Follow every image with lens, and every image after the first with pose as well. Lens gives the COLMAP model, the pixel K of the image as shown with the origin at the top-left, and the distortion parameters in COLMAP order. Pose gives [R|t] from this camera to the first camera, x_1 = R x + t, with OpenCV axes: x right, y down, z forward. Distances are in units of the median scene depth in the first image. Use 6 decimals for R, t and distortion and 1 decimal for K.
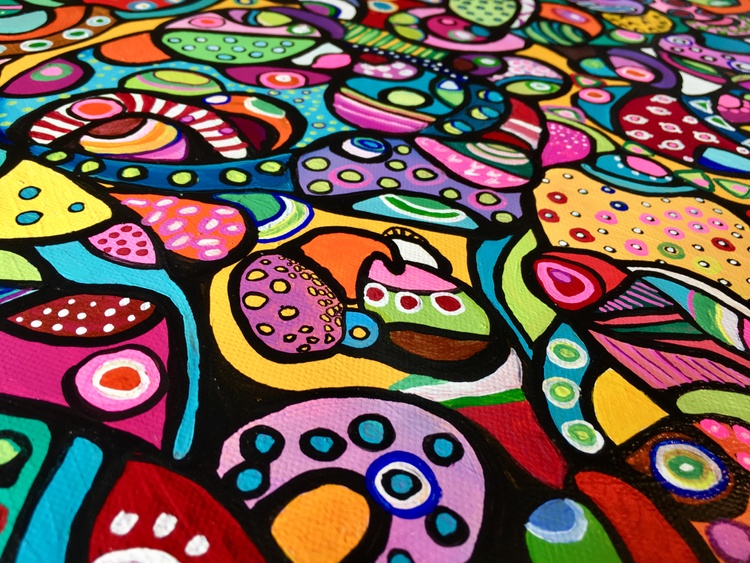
lens RADIAL K [[661.7, 0, 373.2], [0, 661.7, 287.1], [0, 0, 1]] dist [0.066230, -0.113740]
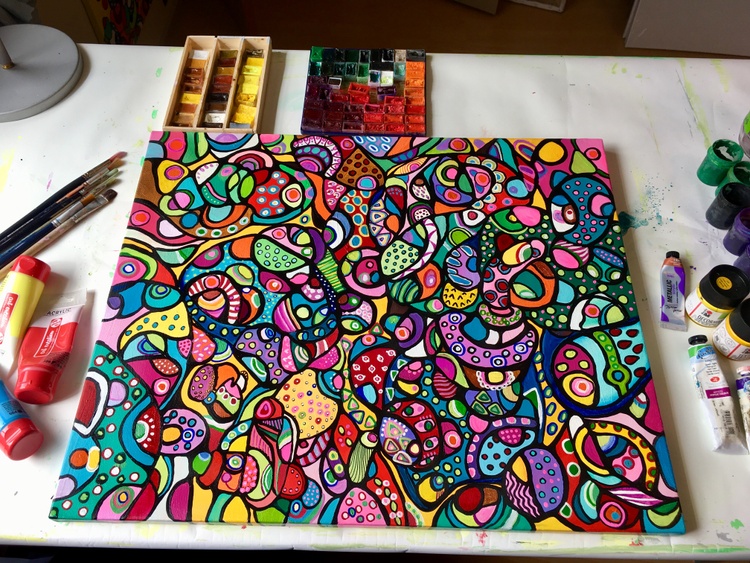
lens RADIAL K [[661.7, 0, 360.7], [0, 661.7, 287.5], [0, 0, 1]] dist [0.066230, -0.113740]
pose [[0.810469, 0.452345, -0.372189, 1.413145], [-0.311355, 0.870840, 0.380389, -1.727476], [0.496184, -0.192410, 0.846629, -1.409115]]
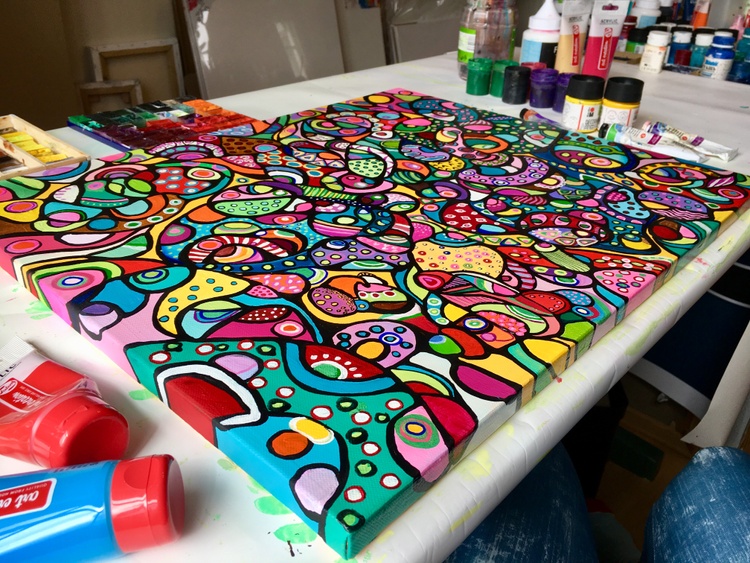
lens RADIAL K [[661.7, 0, 375.3], [0, 661.7, 285.3], [0, 0, 1]] dist [0.066230, -0.113740]
pose [[0.971747, -0.150295, 0.181989, -0.309818], [0.176681, 0.974453, -0.138656, 0.255552], [-0.156501, 0.166893, 0.973475, -1.168929]]
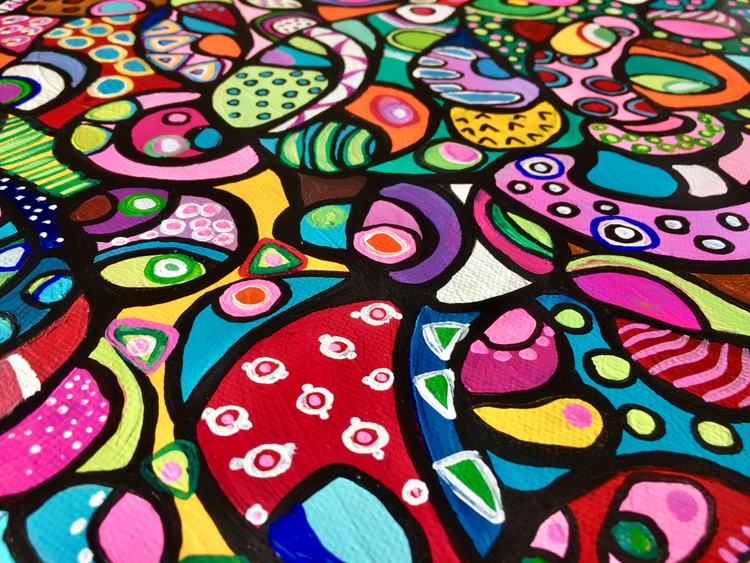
lens RADIAL K [[661.7, 0, 376.3], [0, 661.7, 288.7], [0, 0, 1]] dist [0.066230, -0.113740]
pose [[0.977201, 0.091935, -0.191379, 0.640220], [-0.094031, 0.995568, -0.001877, -0.361425], [0.190358, 0.019830, 0.981514, 0.582426]]
